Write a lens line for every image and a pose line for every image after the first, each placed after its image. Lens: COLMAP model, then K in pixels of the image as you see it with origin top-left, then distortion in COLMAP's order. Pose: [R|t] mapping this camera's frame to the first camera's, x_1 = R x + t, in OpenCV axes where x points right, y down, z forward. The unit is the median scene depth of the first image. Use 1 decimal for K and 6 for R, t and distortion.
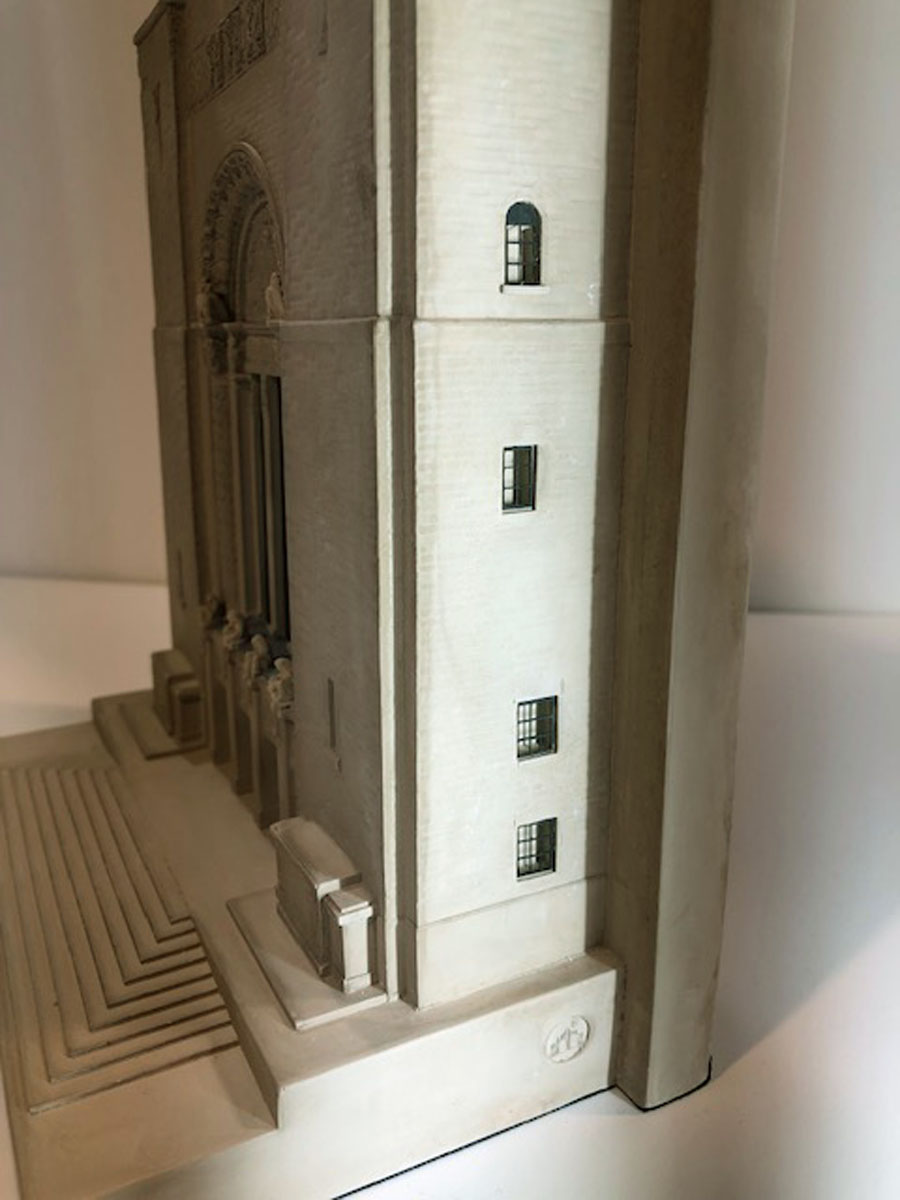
lens RADIAL K [[1010.0, 0, 448.6], [0, 1010.0, 593.9], [0, 0, 1]] dist [0.135381, -0.516114]
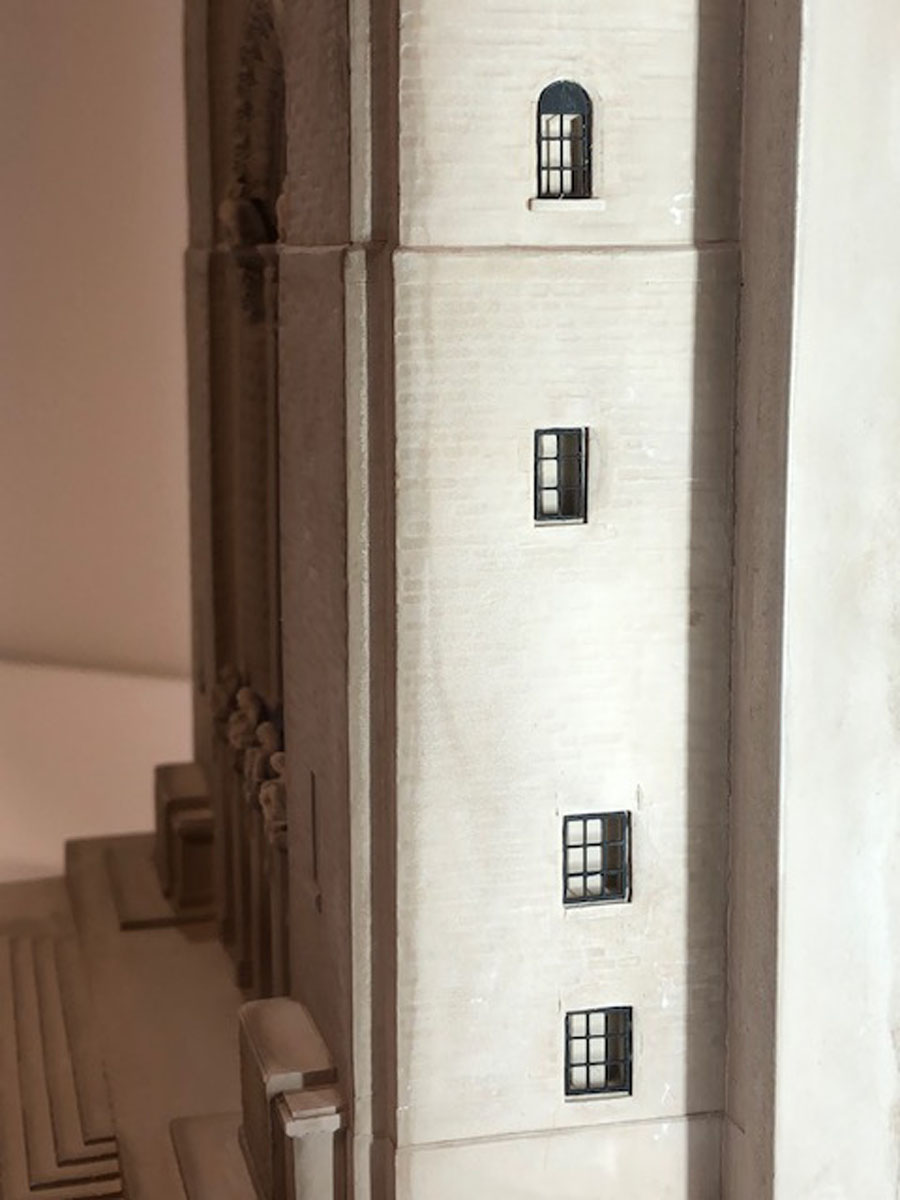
lens RADIAL K [[2039.6, 0, 450.0], [0, 2039.6, 600.0], [0, 0, 1]] dist [0.239619, -1.203491]
pose [[0.972672, 0.037963, -0.229059, 0.309516], [-0.056001, 0.995775, -0.072770, 0.072061], [0.225329, 0.083608, 0.970689, -0.336486]]
